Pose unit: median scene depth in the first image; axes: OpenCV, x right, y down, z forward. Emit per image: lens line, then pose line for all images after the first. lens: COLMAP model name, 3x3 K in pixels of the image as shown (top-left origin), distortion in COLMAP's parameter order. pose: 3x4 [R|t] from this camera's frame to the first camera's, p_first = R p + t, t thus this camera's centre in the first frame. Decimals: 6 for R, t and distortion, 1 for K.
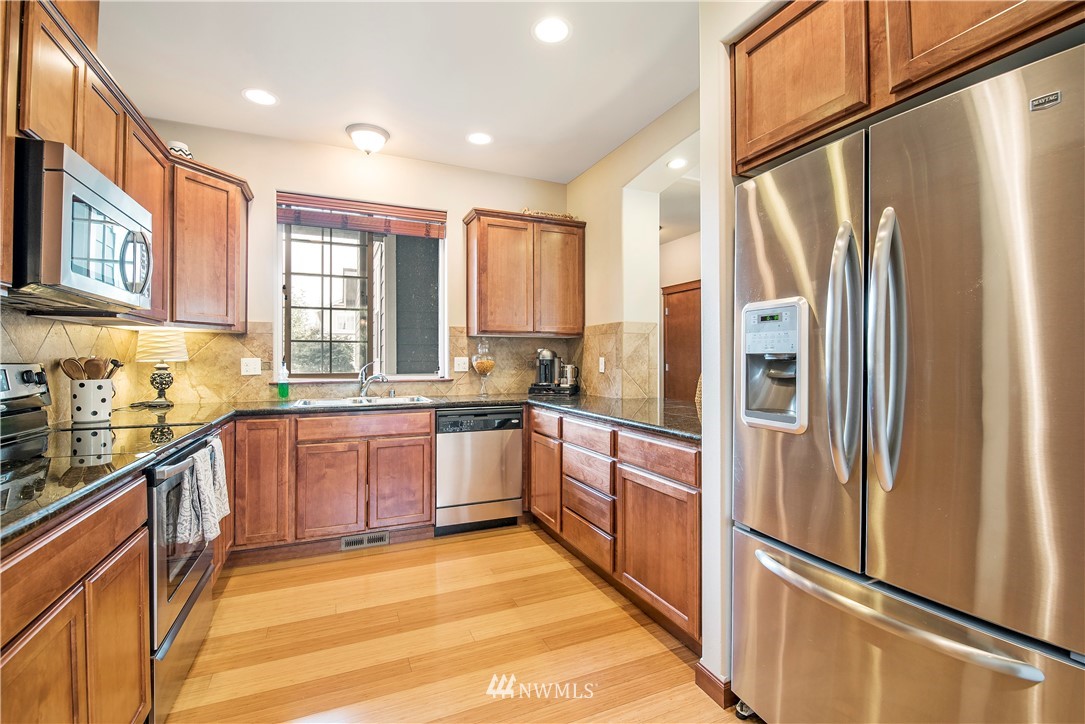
lens RADIAL K [[484.7, 0, 545.7], [0, 484.7, 362.3], [0, 0, 1]] dist [-0.020307, -0.003435]
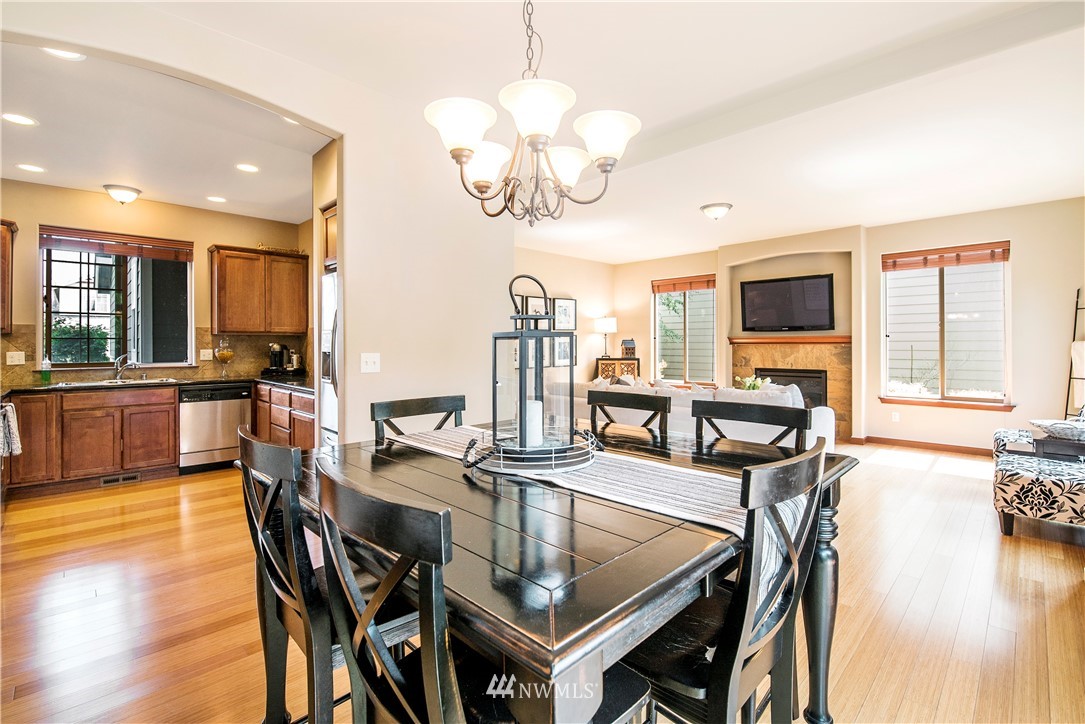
lens RADIAL K [[484.7, 0, 552.1], [0, 484.7, 347.1], [0, 0, 1]] dist [-0.020307, -0.003435]
pose [[0.930051, -0.002965, 0.367419, 0.274904], [0.003560, 0.999993, -0.000942, -0.015325], [-0.367414, 0.002184, 0.930055, -0.714101]]
